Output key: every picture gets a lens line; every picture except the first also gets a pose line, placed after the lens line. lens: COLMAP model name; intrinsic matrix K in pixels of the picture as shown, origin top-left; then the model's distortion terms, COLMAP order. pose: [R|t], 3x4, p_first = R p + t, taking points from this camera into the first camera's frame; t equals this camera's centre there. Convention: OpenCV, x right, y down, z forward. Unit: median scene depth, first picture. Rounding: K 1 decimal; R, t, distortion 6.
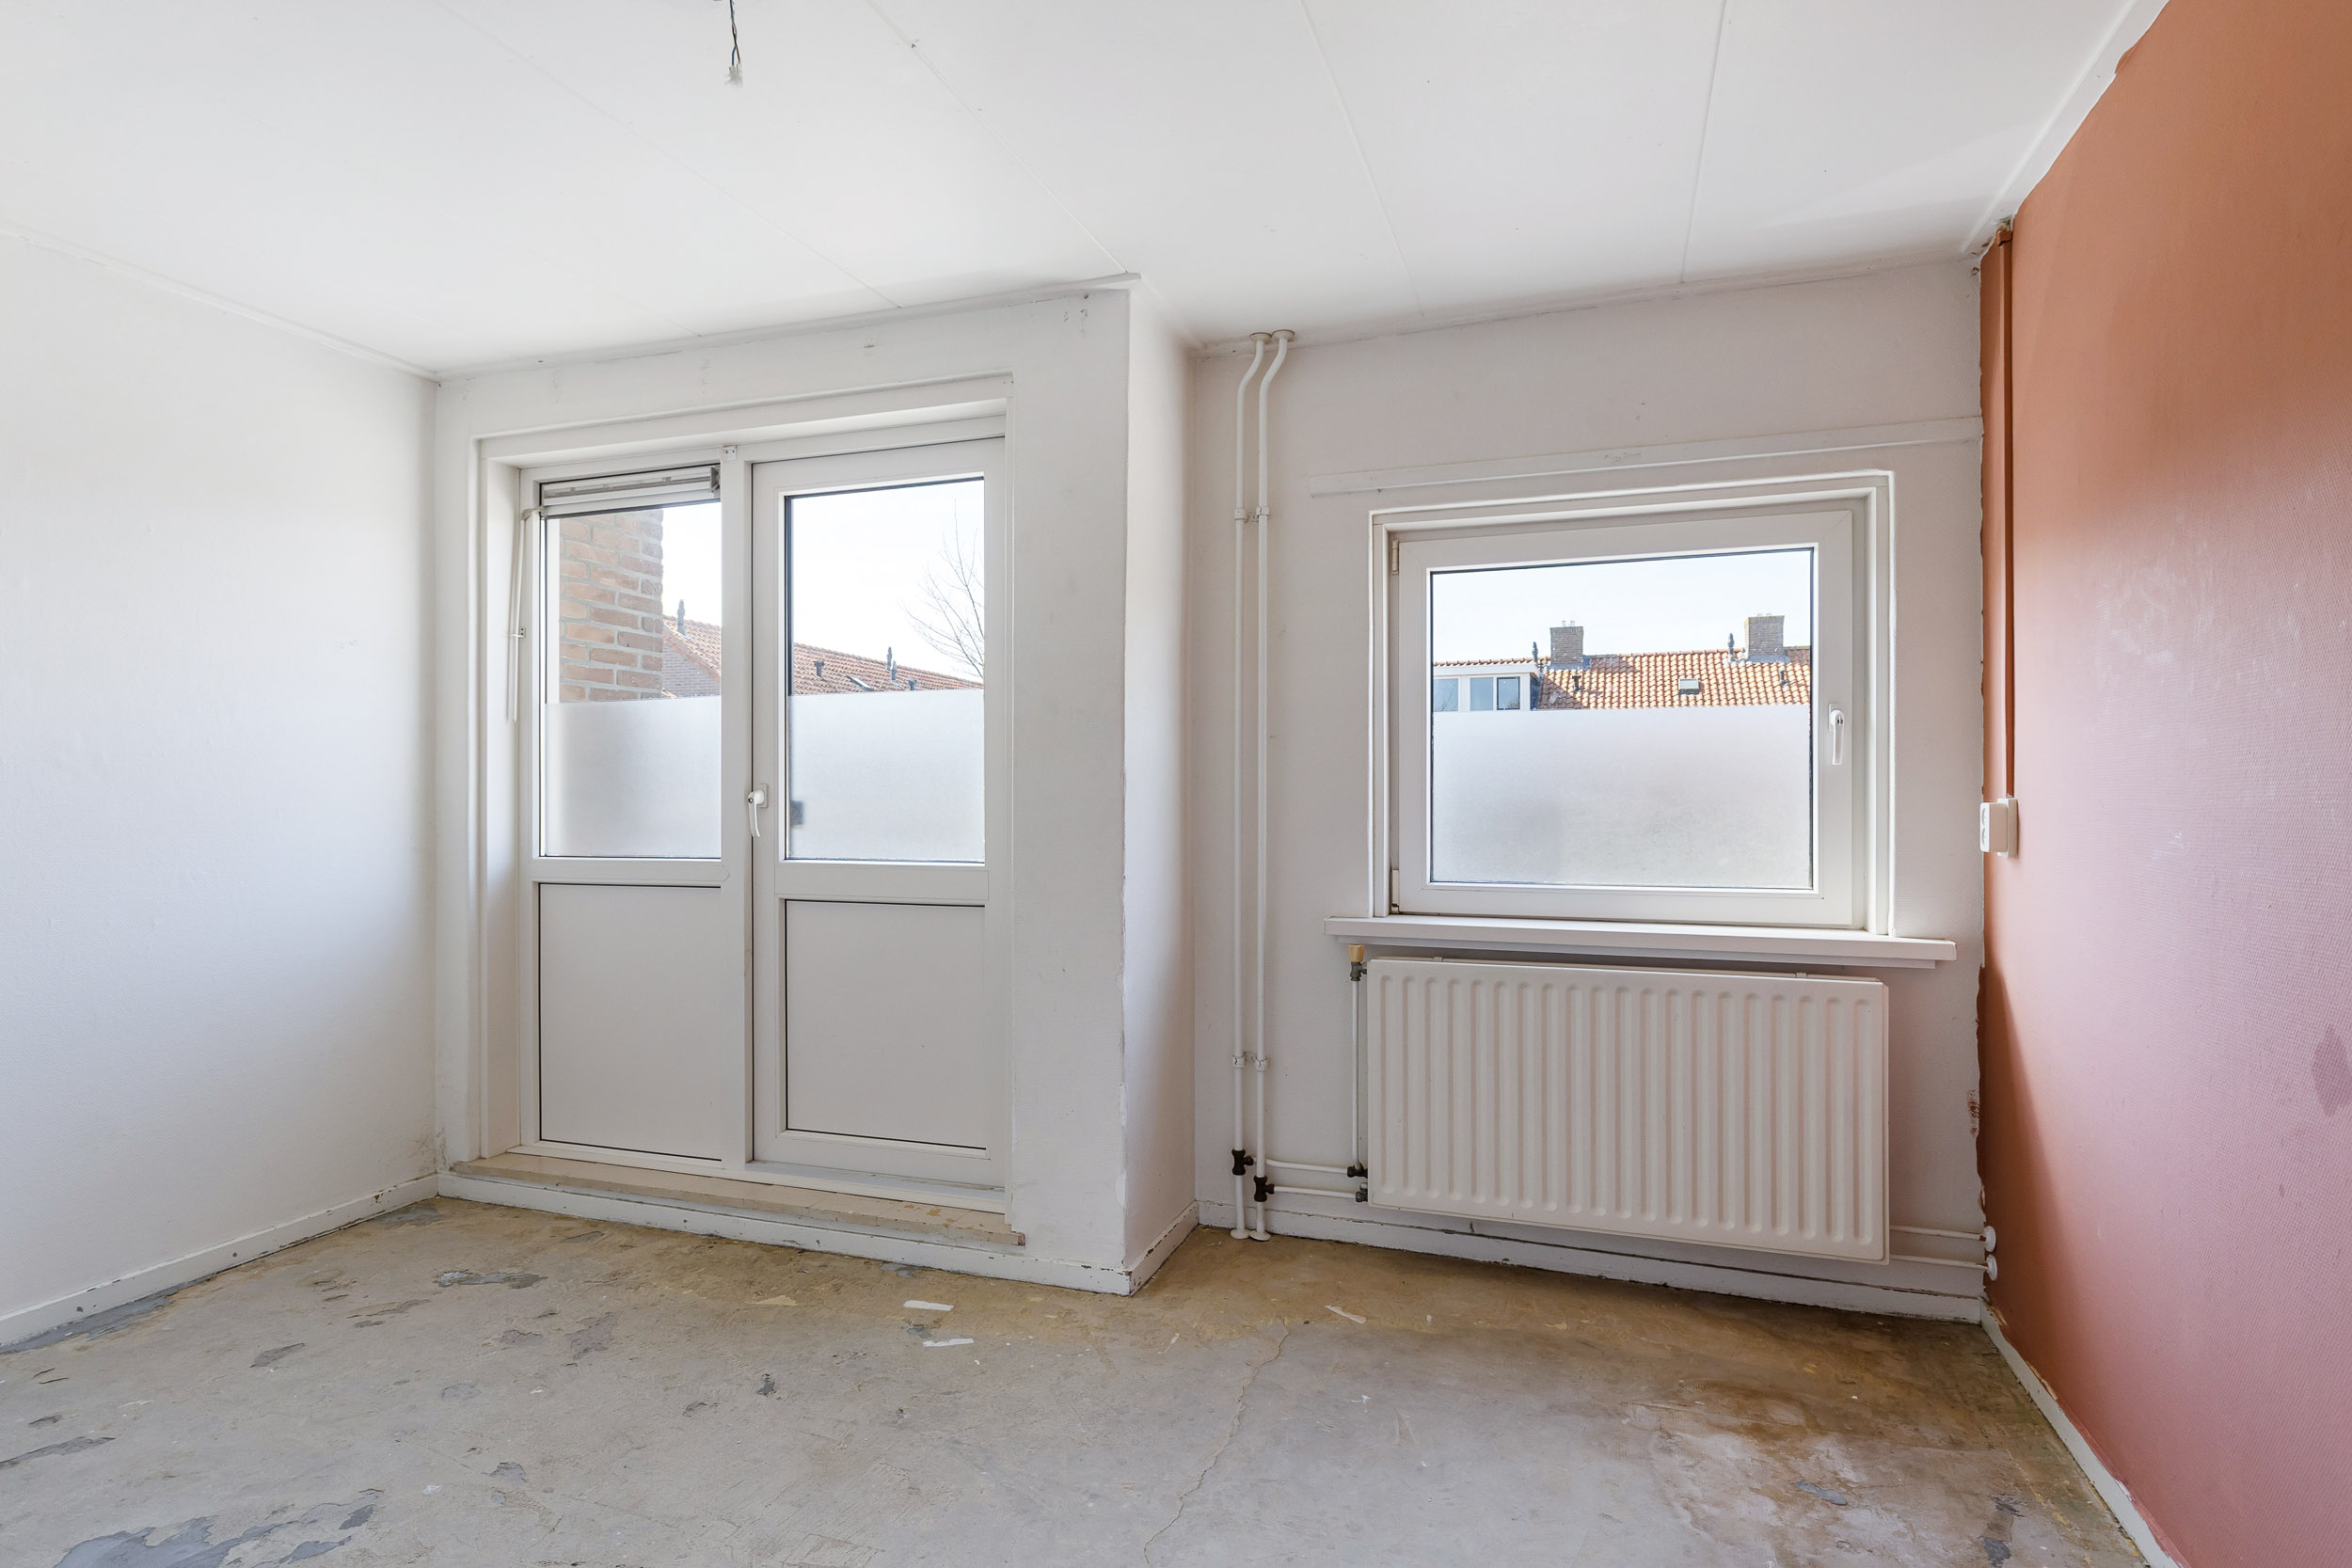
lens RADIAL K [[1229.0, 0, 1176.0], [0, 1229.0, 784.0], [0, 0, 1]] dist [0.000605, 0.000882]
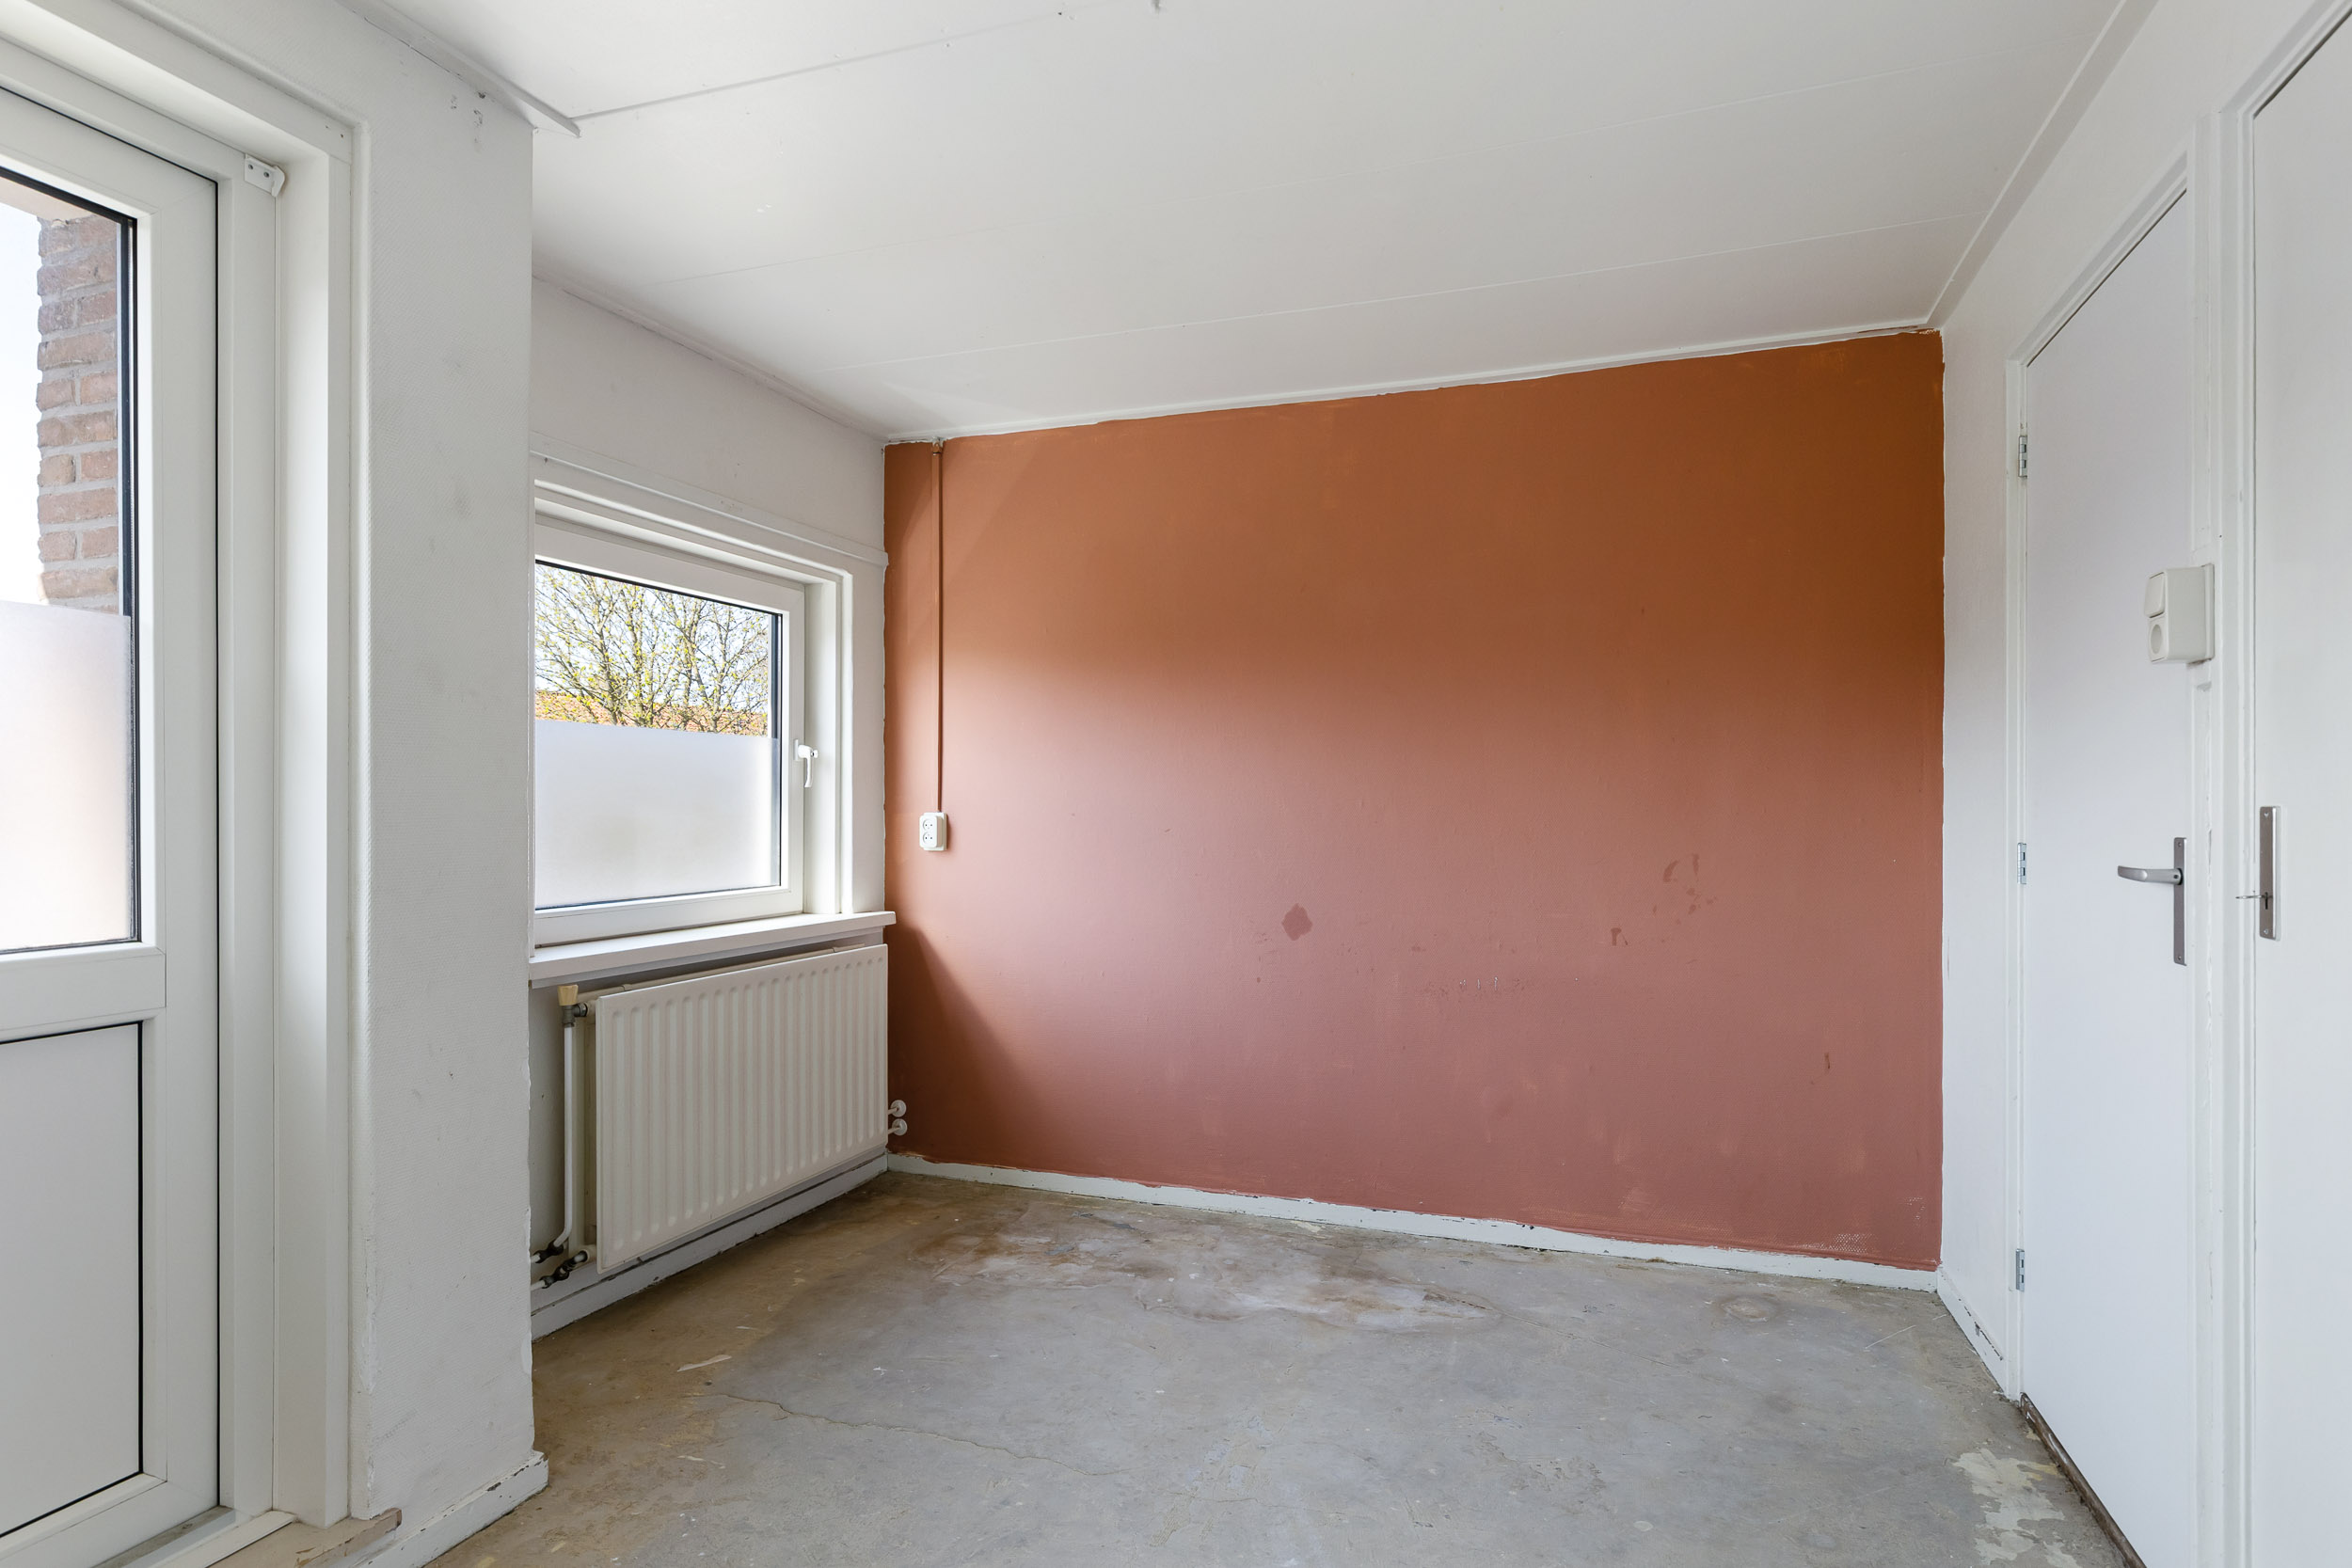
lens RADIAL K [[1245.1, 0, 1172.9], [0, 1245.1, 804.3], [0, 0, 1]] dist [0.000068, 0.000324]
pose [[0.010212, 0.000365, 0.999948, -0.881213], [-0.007657, 0.999971, -0.000287, -0.000294], [-0.999919, -0.007654, 0.010214, 0.686484]]
